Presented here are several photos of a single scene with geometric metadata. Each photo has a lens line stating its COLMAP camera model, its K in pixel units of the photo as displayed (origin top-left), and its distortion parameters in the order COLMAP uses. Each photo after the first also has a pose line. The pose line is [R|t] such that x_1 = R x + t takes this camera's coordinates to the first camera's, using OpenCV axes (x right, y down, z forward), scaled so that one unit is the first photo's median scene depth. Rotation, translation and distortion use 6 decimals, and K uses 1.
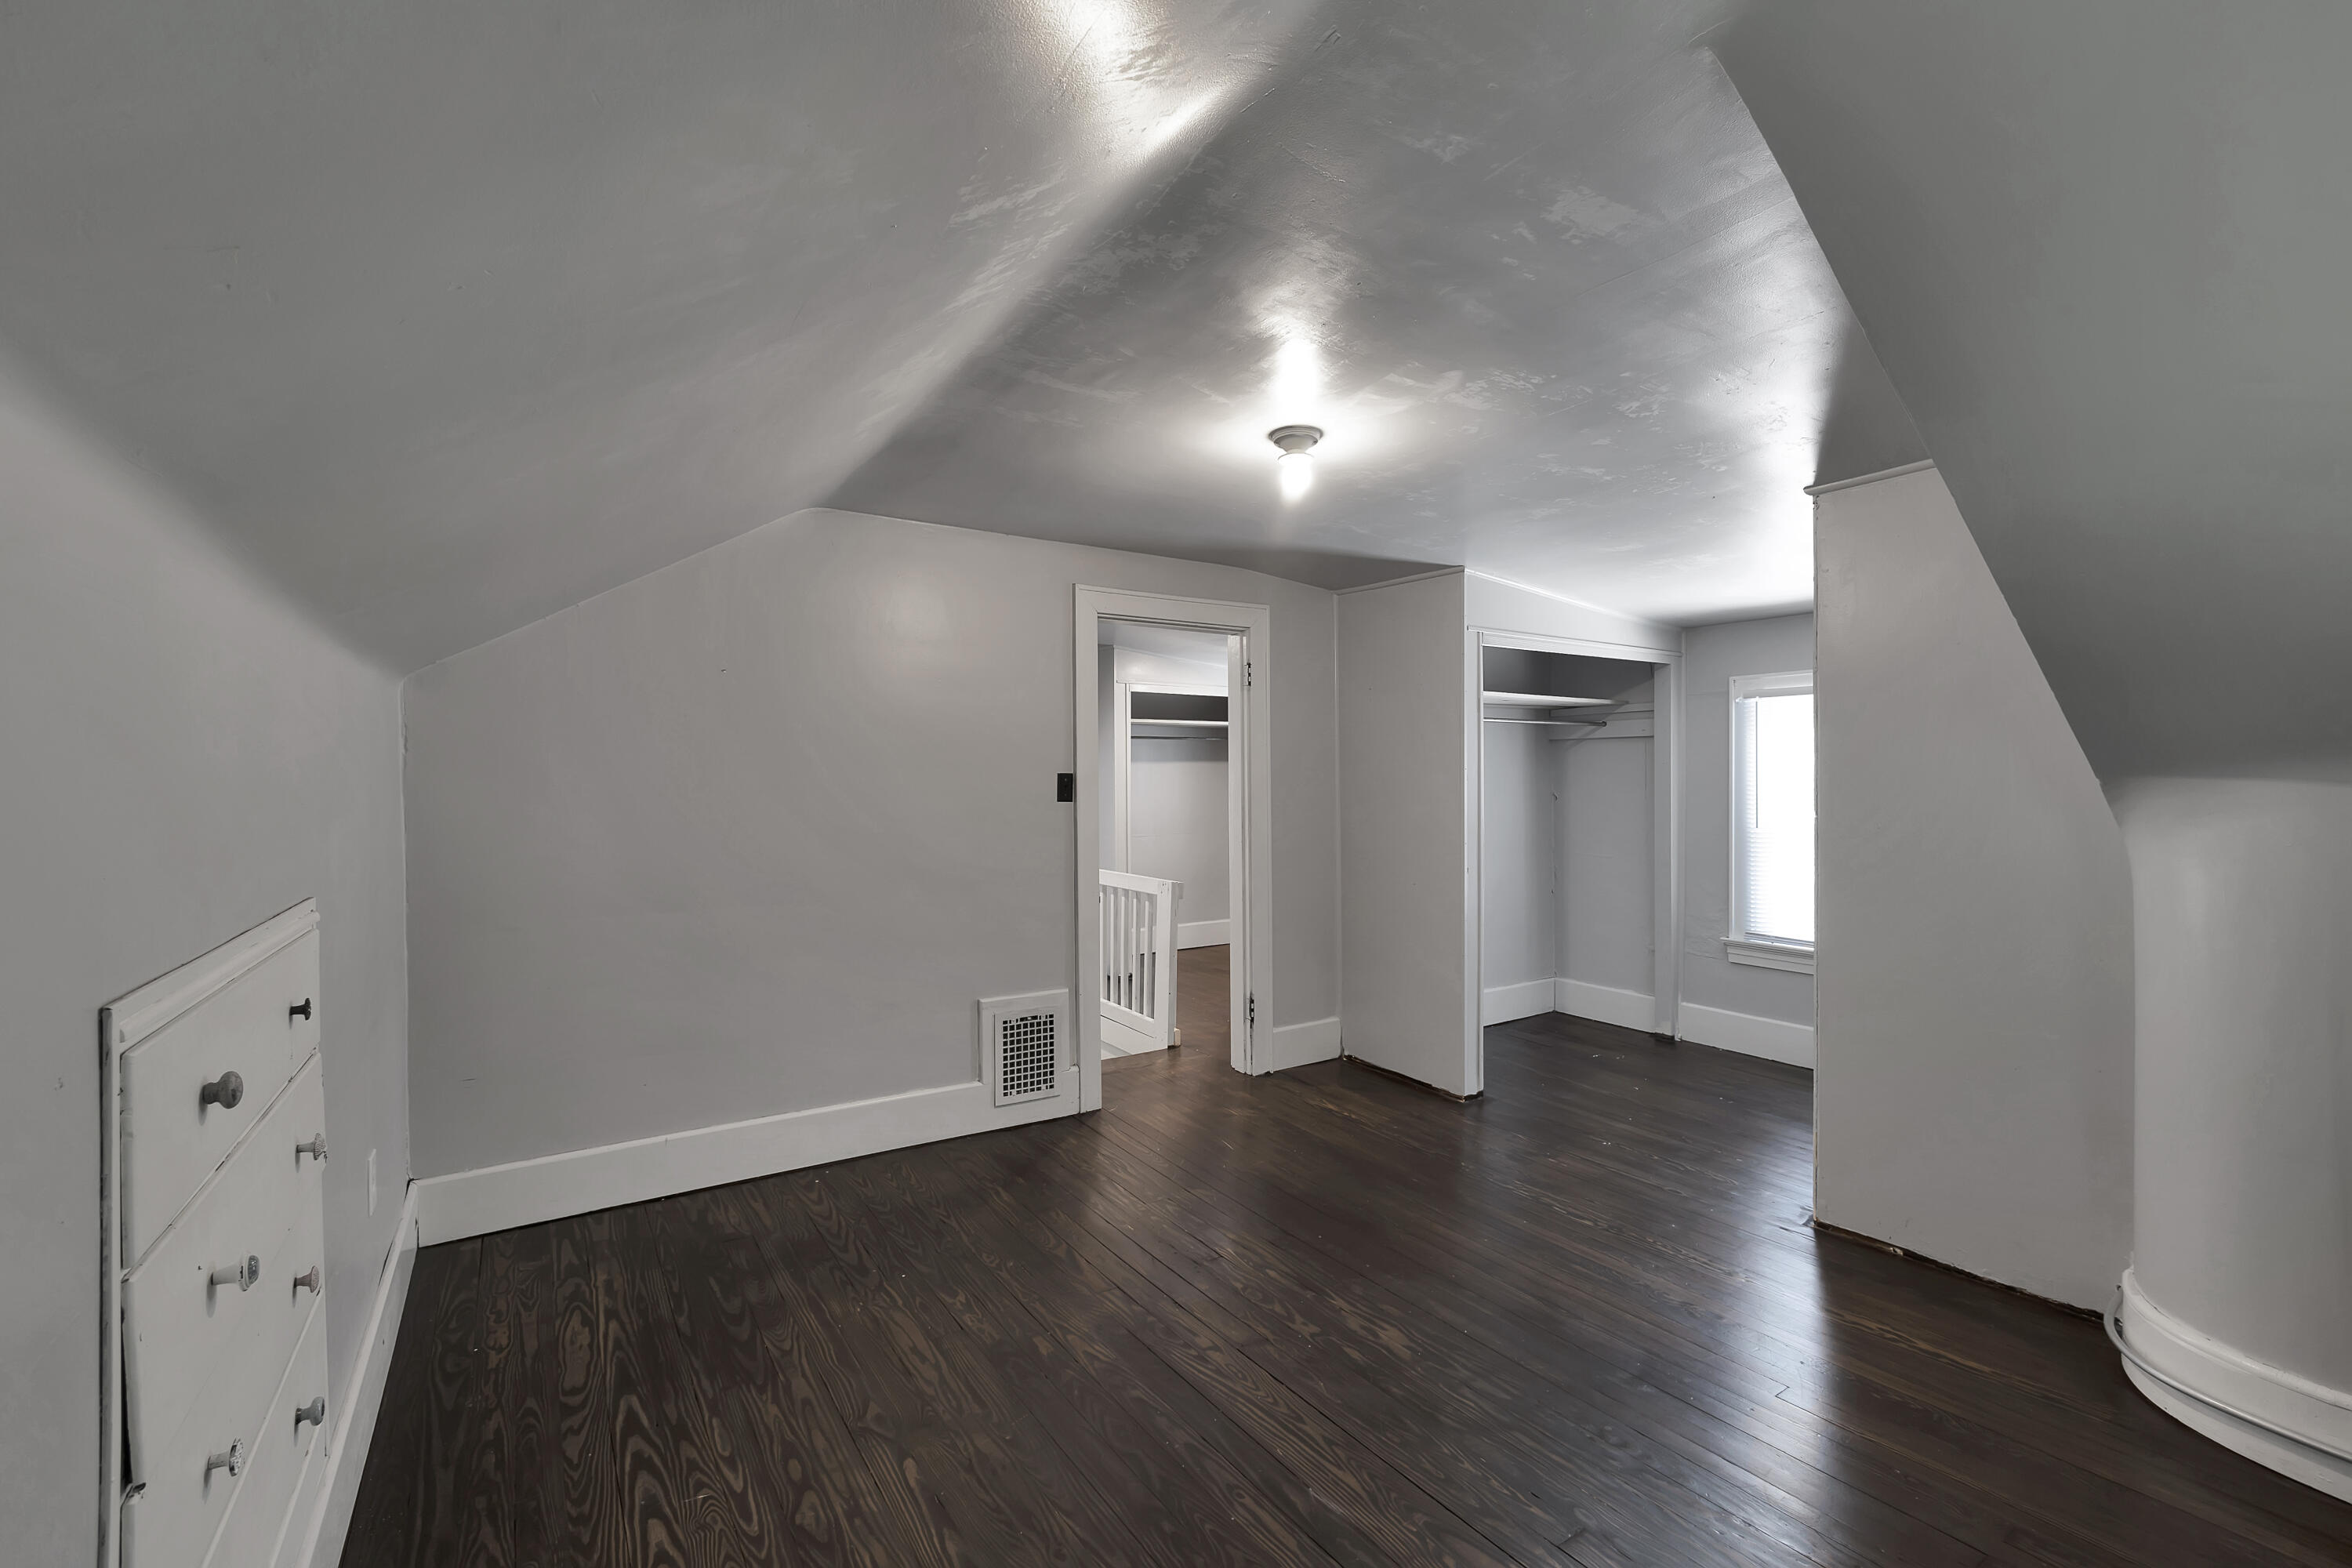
lens RADIAL K [[989.3, 0, 1176.0], [0, 989.3, 784.0], [0, 0, 1]] dist [-0.001172, -0.000171]
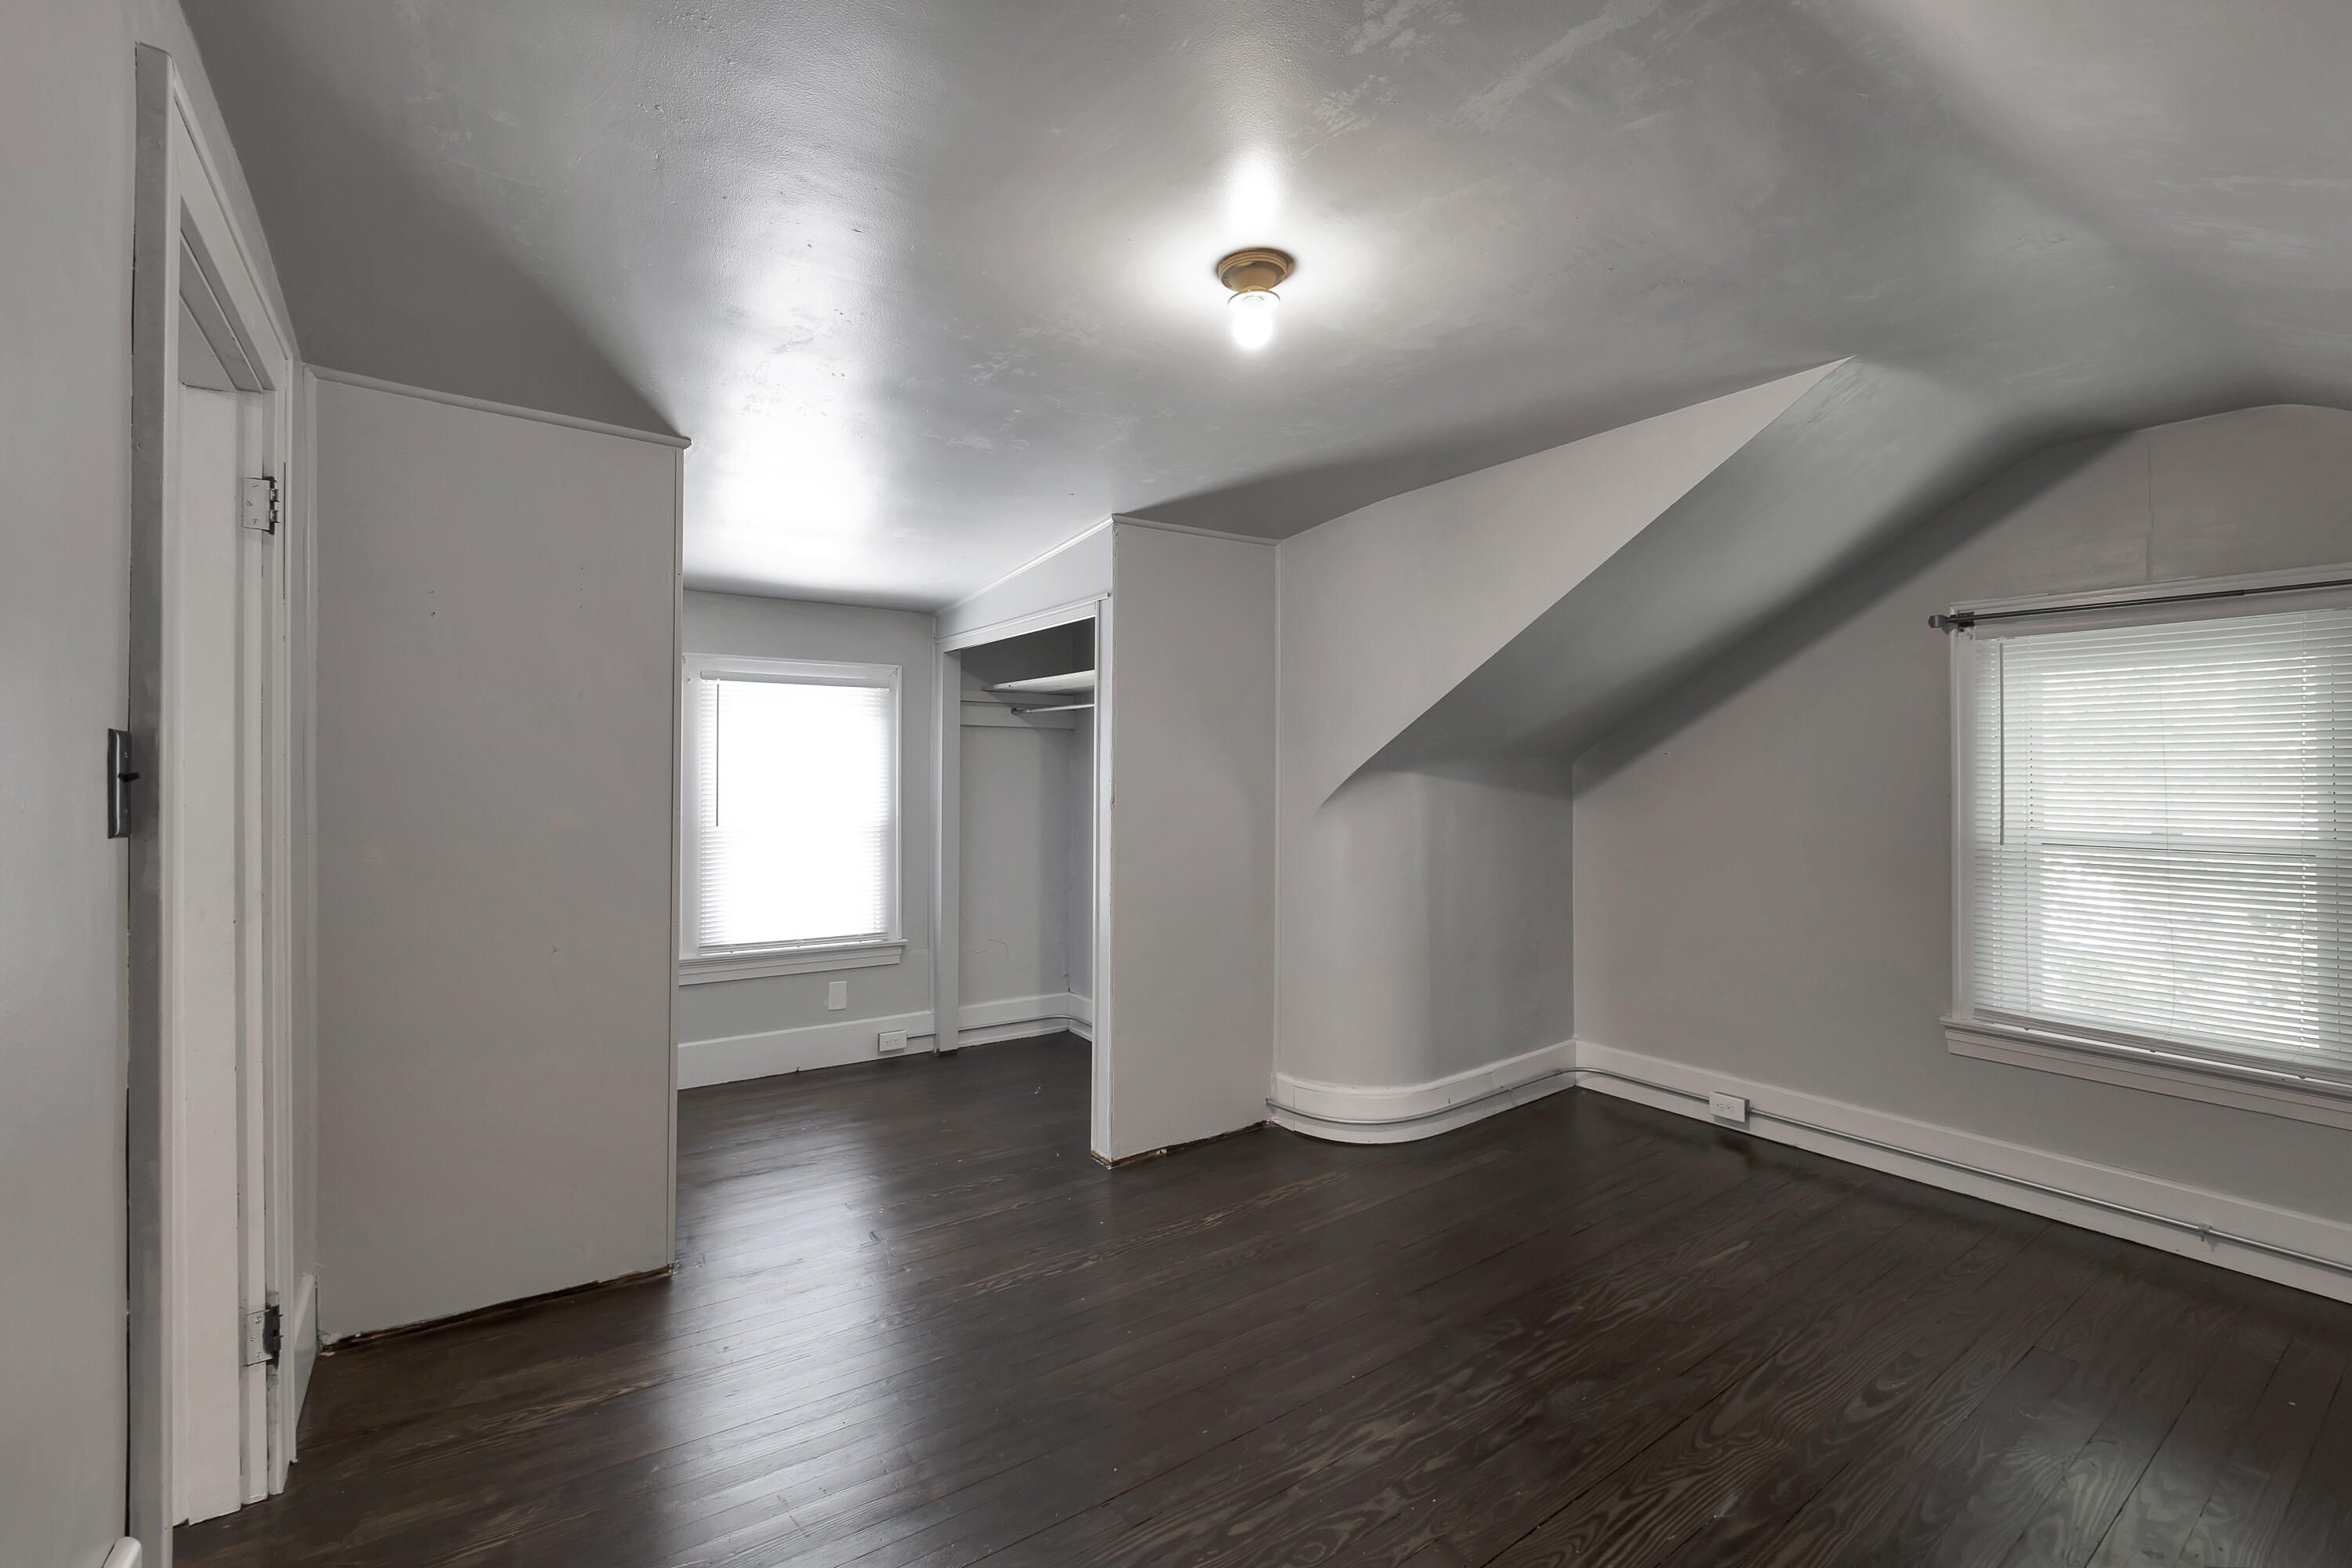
lens RADIAL K [[1012.9, 0, 1164.3], [0, 1012.9, 766.9], [0, 0, 1]] dist [-0.000015, 0.000039]
pose [[-0.020096, 0.011944, 0.999727, -0.522327], [0.001664, 0.999928, -0.011913, 0.003376], [-0.999797, 0.001424, -0.020114, 0.971205]]
